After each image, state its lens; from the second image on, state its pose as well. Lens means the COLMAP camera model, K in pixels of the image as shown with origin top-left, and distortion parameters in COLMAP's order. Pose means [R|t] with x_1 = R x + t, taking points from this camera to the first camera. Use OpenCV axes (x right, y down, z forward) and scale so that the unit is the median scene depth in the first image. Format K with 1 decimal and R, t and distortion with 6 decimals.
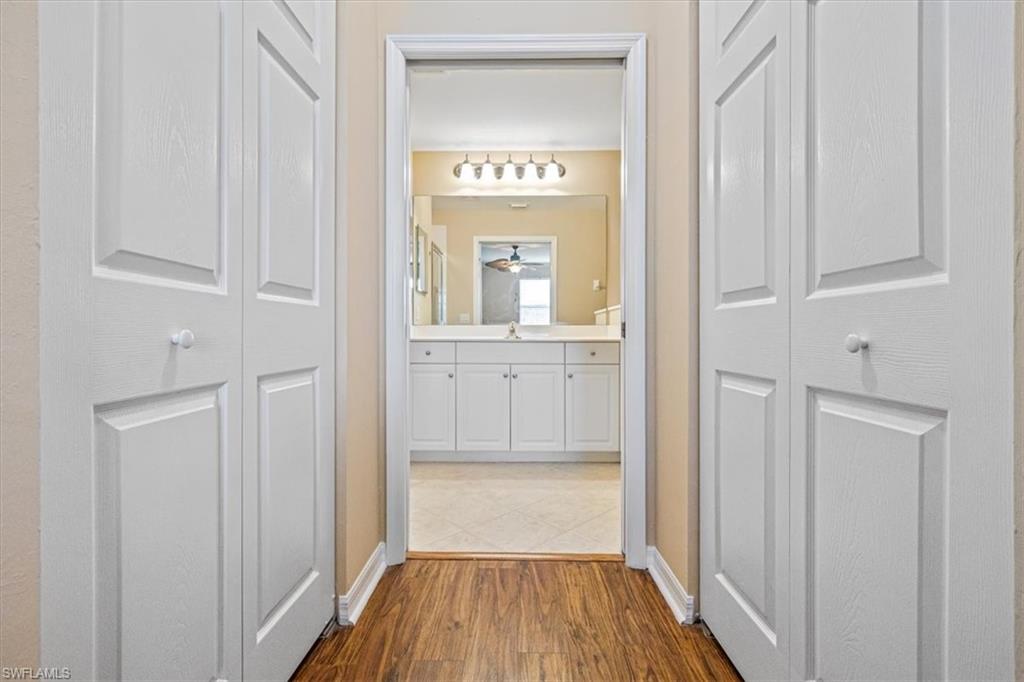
lens RADIAL K [[447.8, 0, 510.7], [0, 447.8, 336.5], [0, 0, 1]] dist [-0.000280, -0.000391]
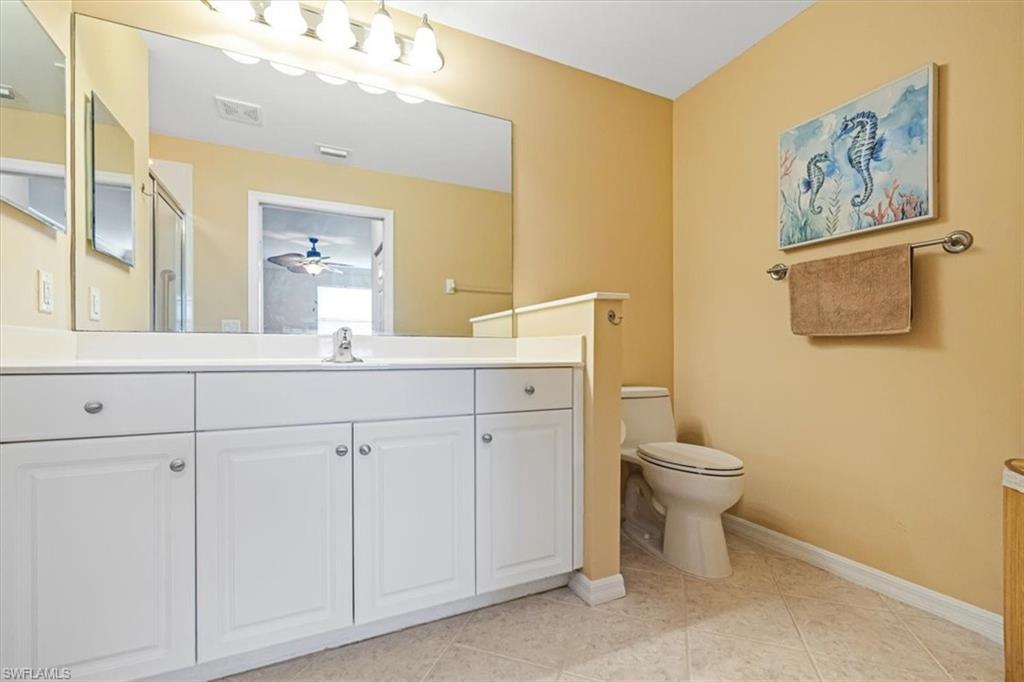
lens RADIAL K [[447.8, 0, 535.5], [0, 447.8, 354.5], [0, 0, 1]] dist [-0.000280, -0.000391]
pose [[0.883919, -0.003088, 0.467630, -0.028532], [0.005947, 0.999972, -0.004638, -0.000052], [-0.467602, 0.006881, 0.883912, 0.334362]]
